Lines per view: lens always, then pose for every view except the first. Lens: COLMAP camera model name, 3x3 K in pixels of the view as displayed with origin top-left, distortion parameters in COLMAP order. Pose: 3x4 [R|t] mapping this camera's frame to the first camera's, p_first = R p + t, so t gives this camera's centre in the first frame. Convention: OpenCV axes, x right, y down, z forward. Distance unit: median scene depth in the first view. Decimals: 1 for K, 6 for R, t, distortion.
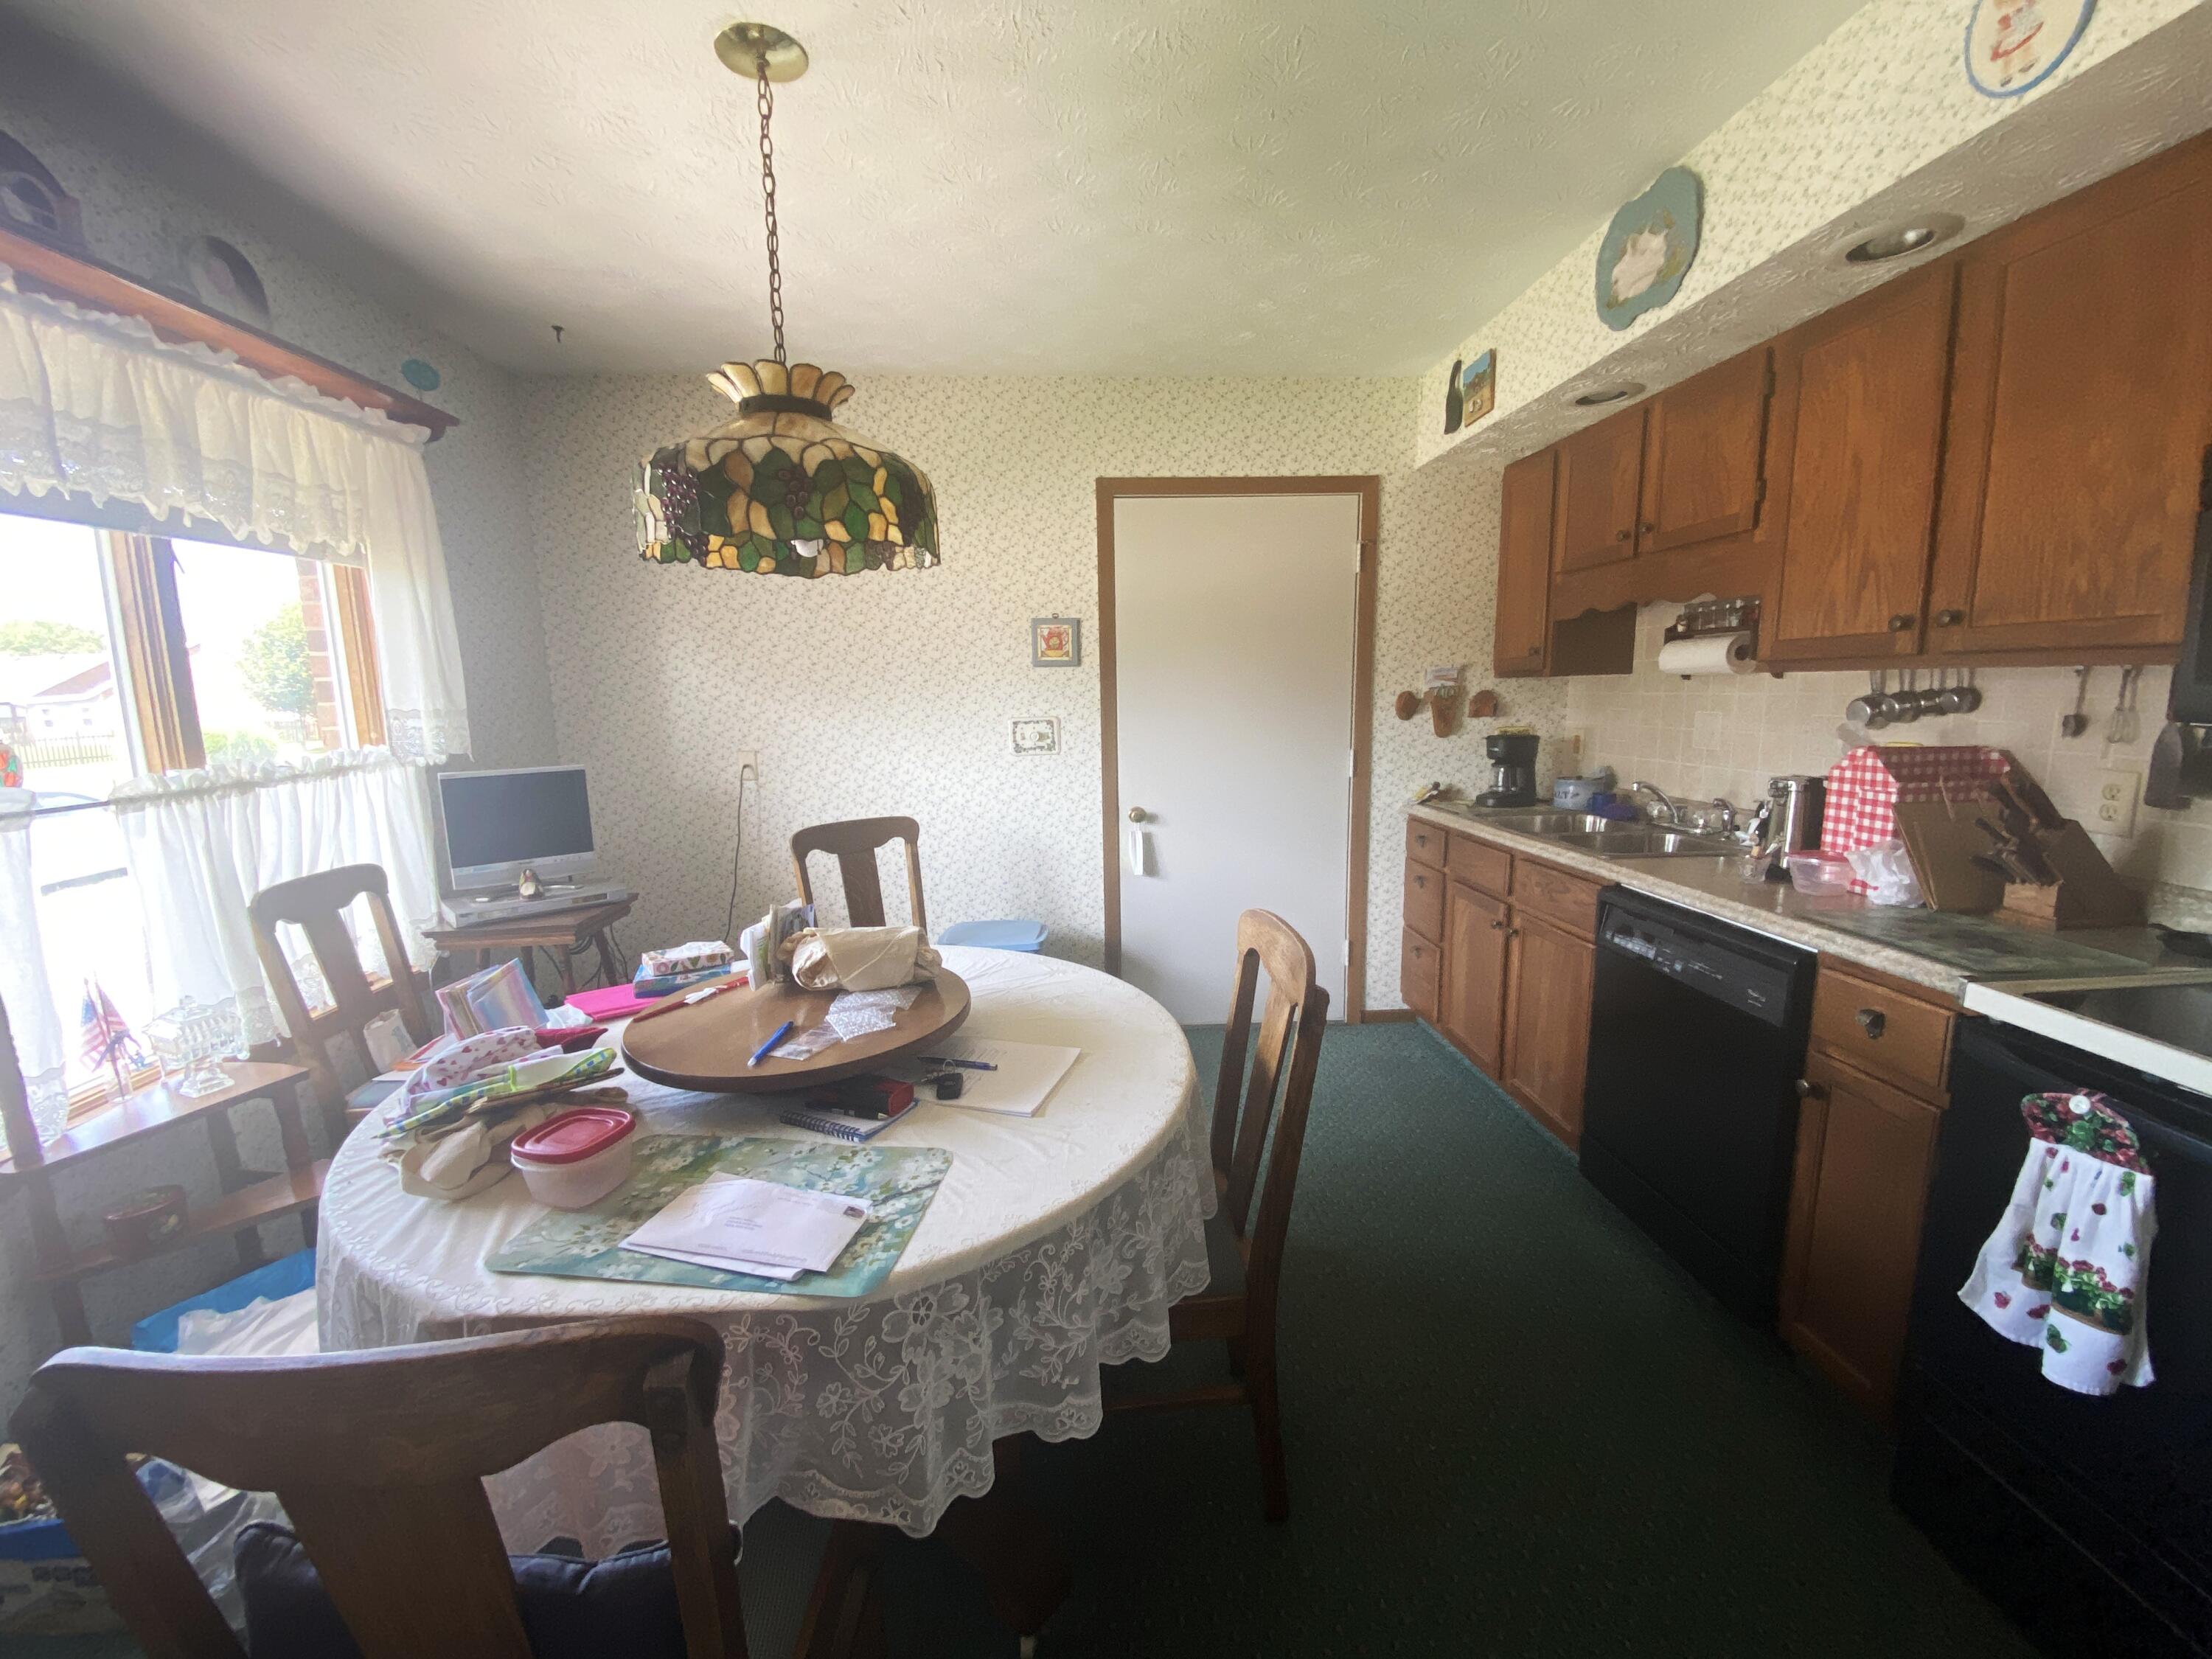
lens RADIAL K [[916.6, 0, 1102.1], [0, 916.6, 830.2], [0, 0, 1]] dist [-0.001857, -0.001125]
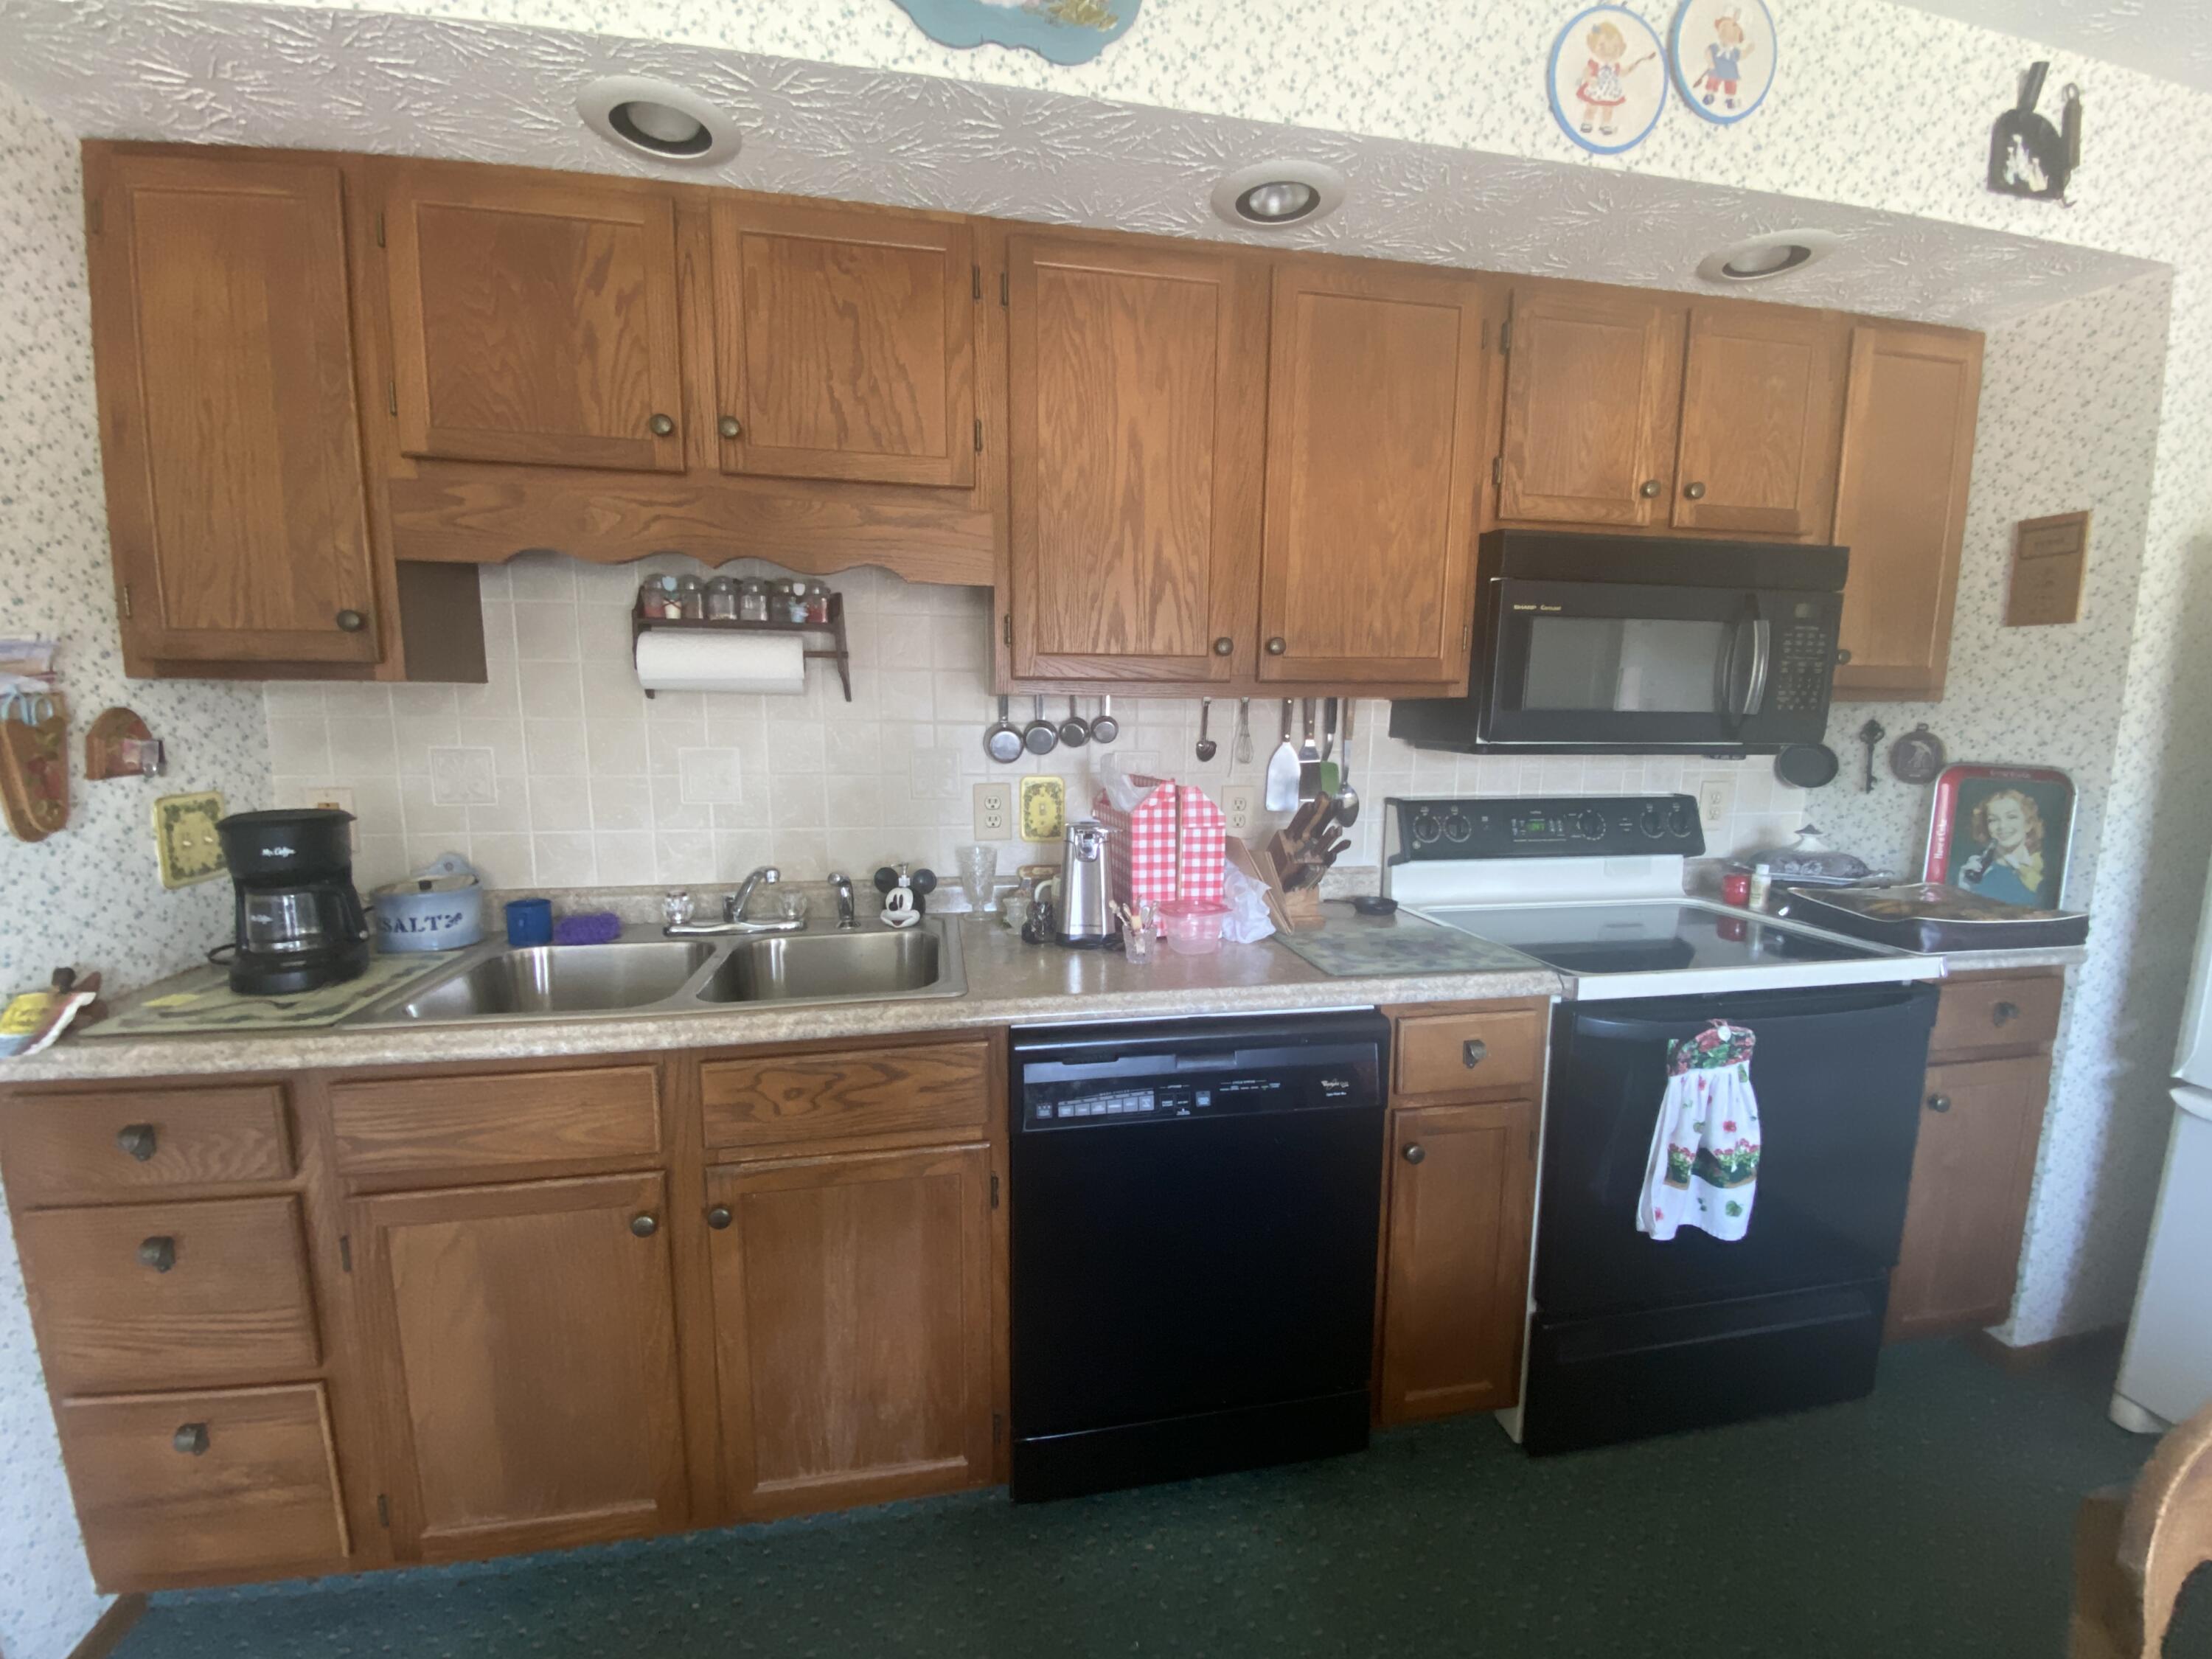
lens RADIAL K [[916.6, 0, 1110.2], [0, 916.6, 847.9], [0, 0, 1]] dist [-0.001857, -0.001125]
pose [[-0.134893, -0.128312, 0.982517, -0.038019], [0.144006, 0.978513, 0.147560, -0.159783], [-0.980340, 0.161393, -0.113517, 1.120800]]
